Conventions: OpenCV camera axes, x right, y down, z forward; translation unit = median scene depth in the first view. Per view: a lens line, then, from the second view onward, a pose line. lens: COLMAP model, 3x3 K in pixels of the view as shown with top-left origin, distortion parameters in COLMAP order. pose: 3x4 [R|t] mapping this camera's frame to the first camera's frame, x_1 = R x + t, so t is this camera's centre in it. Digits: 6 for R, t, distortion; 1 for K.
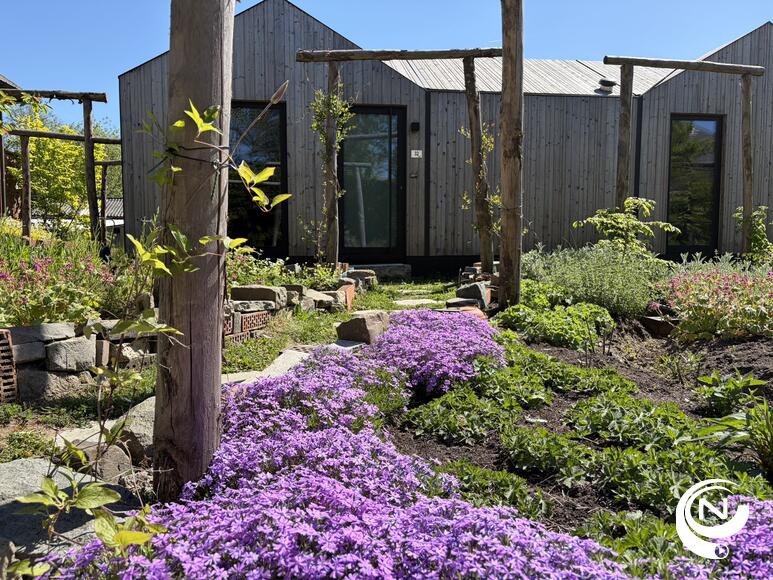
lens RADIAL K [[583.8, 0, 387.1], [0, 583.8, 295.3], [0, 0, 1]] dist [-0.003302, 0.015393]
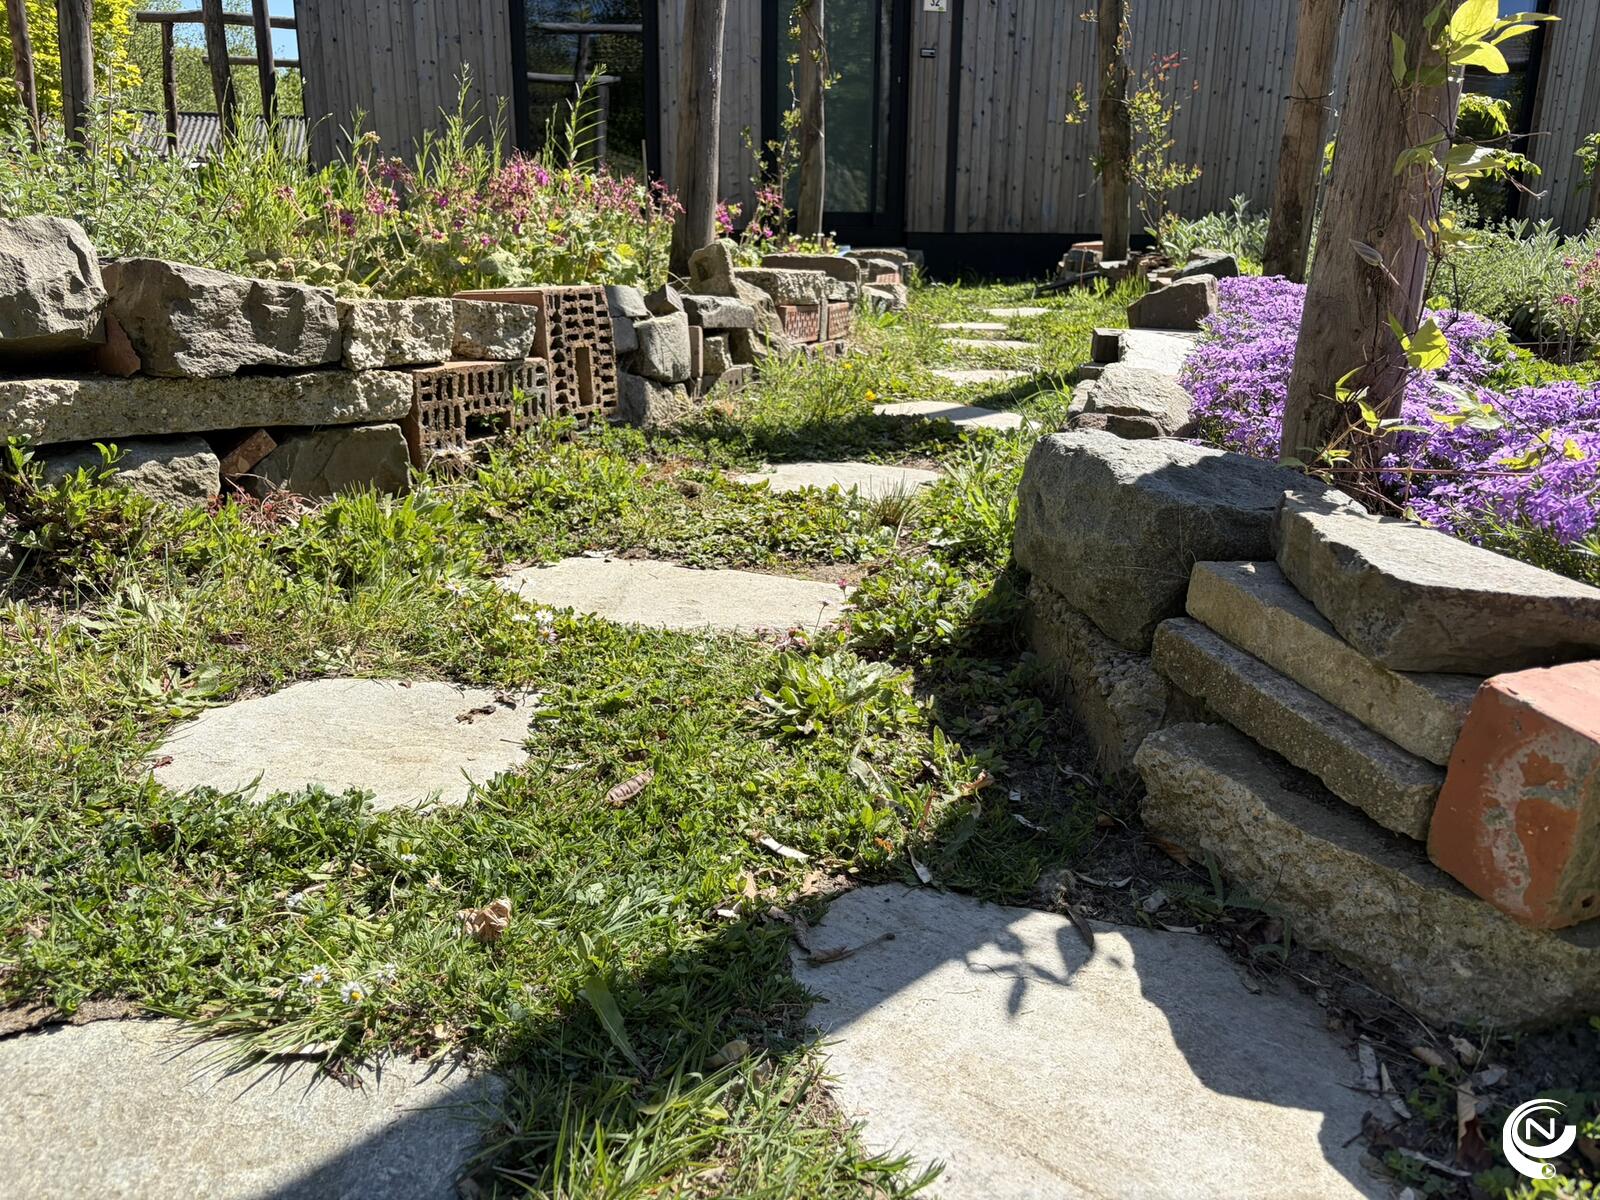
lens RADIAL K [[1208.3, 0, 799.4], [0, 1208.3, 598.9], [0, 0, 1]] dist [-0.003302, 0.015393]
pose [[0.997066, -0.011061, 0.075749, -0.276431], [-0.004545, 0.979207, 0.202813, 0.055447], [-0.076417, -0.202562, 0.976283, -0.048063]]
